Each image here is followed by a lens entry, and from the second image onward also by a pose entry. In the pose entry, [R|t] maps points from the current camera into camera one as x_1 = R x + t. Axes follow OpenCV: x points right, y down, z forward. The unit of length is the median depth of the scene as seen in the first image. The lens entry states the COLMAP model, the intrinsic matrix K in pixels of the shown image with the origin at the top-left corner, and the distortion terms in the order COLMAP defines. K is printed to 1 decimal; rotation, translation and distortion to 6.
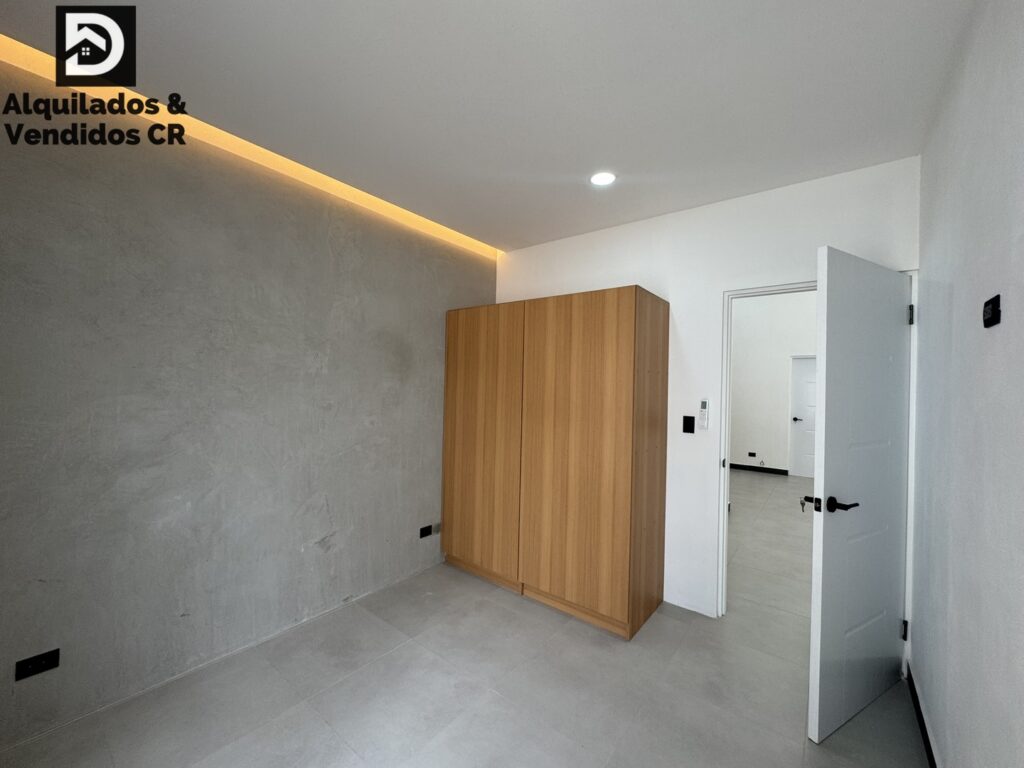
lens RADIAL K [[407.4, 0, 512.4], [0, 407.4, 380.9], [0, 0, 1]] dist [-0.000935, -0.000098]
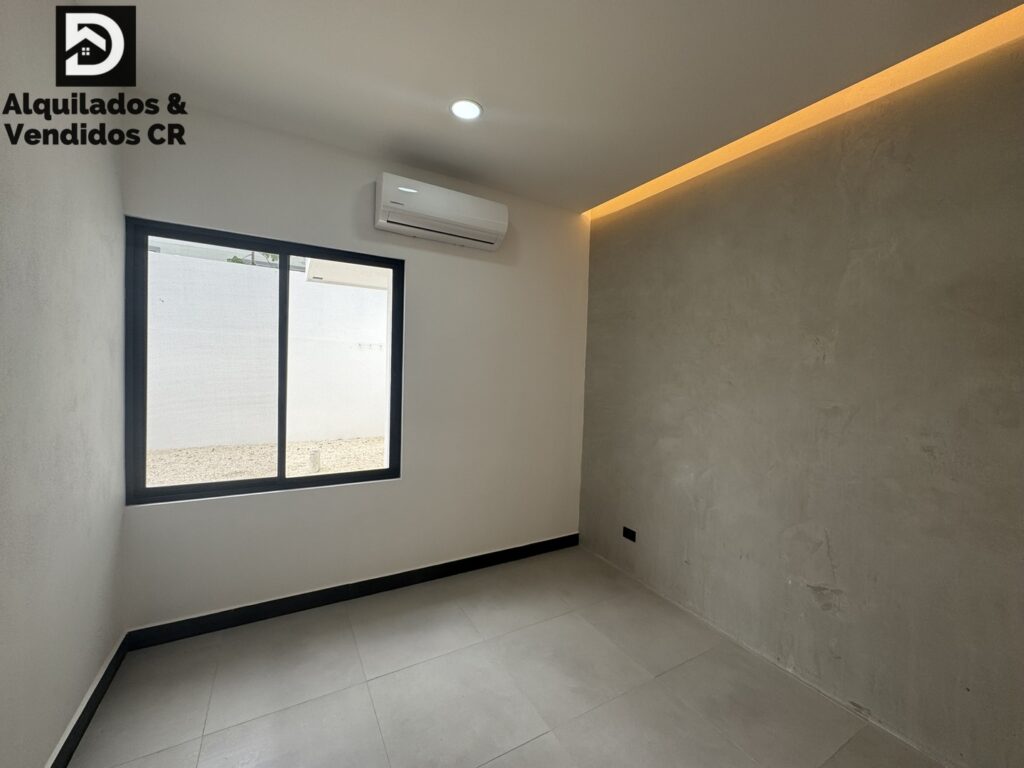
lens RADIAL K [[407.4, 0, 516.6], [0, 407.4, 384.8], [0, 0, 1]] dist [-0.000935, -0.000098]
pose [[-0.359418, -0.003130, -0.933172, 0.451138], [-0.033419, 0.999396, 0.009519, 0.031745], [0.932578, 0.034607, -0.359305, 0.782366]]
